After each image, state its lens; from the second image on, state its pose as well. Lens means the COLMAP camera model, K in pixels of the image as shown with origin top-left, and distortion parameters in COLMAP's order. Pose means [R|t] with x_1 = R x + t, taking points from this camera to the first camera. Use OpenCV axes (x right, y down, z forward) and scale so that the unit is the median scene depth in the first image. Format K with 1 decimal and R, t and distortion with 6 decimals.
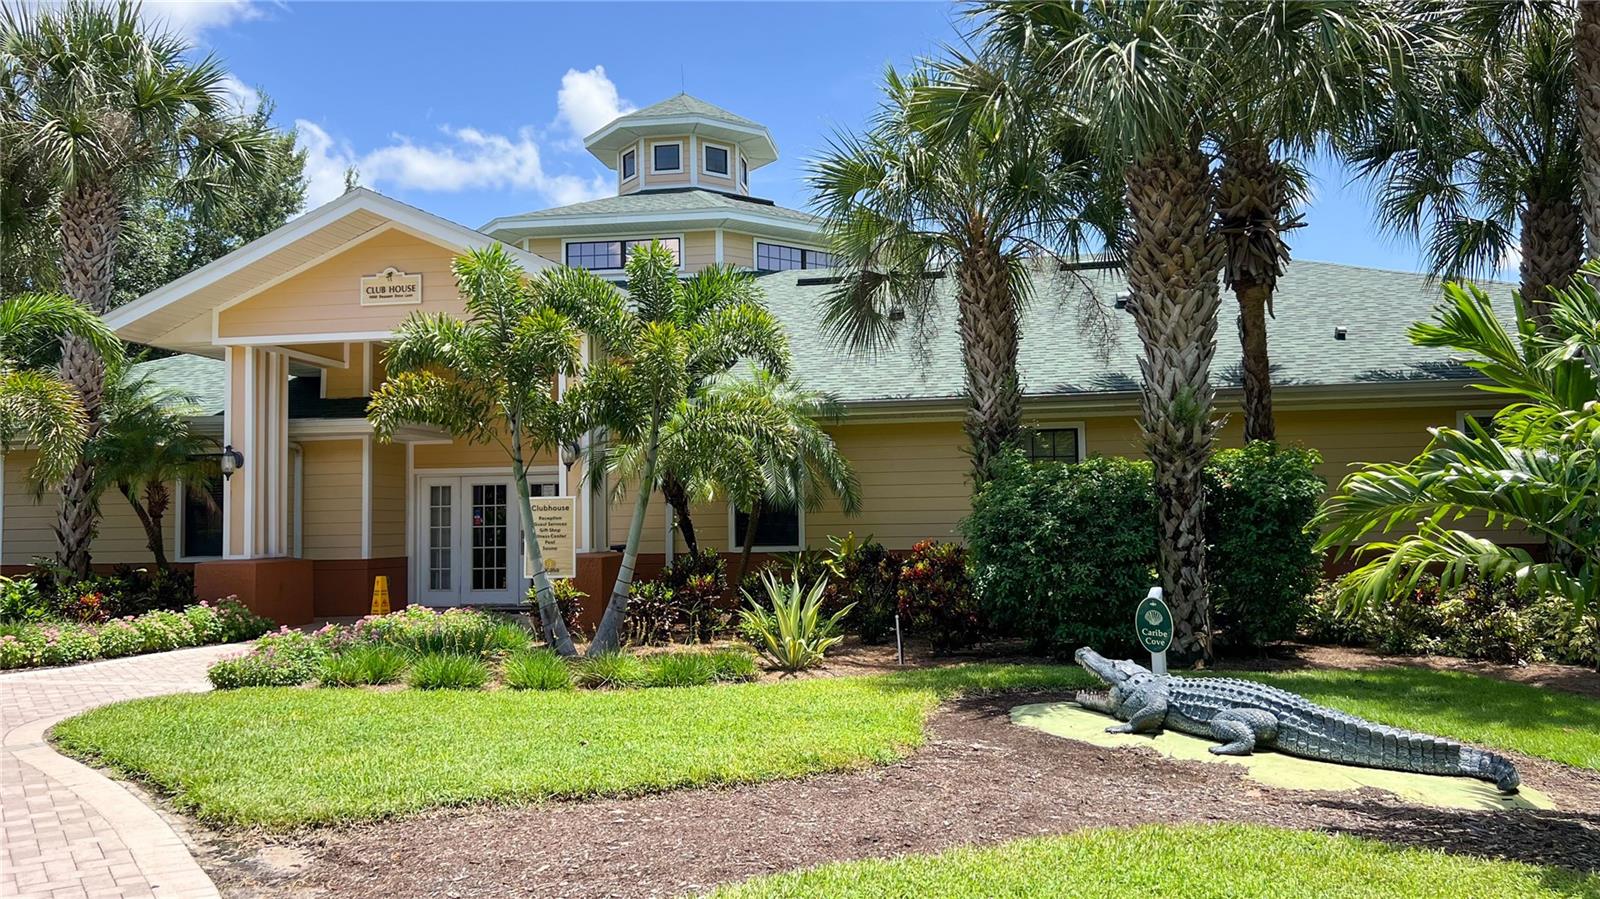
lens RADIAL K [[1223.7, 0, 810.7], [0, 1223.7, 455.0], [0, 0, 1]] dist [0.068282, -0.076064]
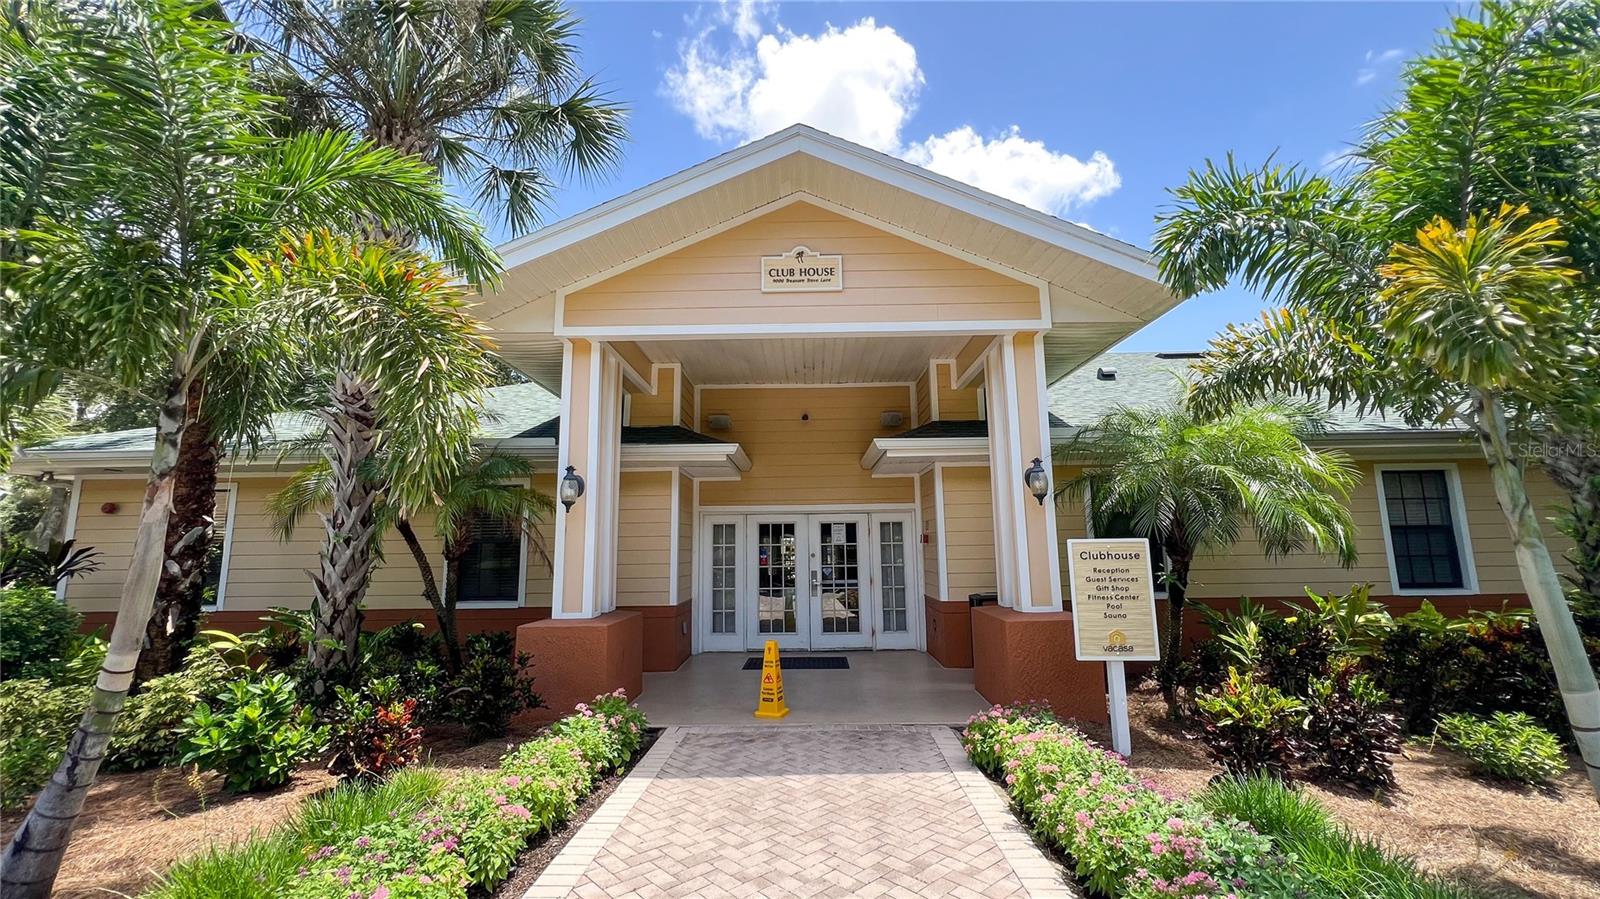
lens RADIAL K [[648.4, 0, 800.0], [0, 648.4, 449.5], [0, 0, 1]] dist [-0.002112, -0.000250]
pose [[0.988845, 0.026394, 0.146588, -0.390333], [-0.012337, 0.995306, -0.095985, 0.018514], [-0.148433, 0.093106, 0.984530, 0.587260]]
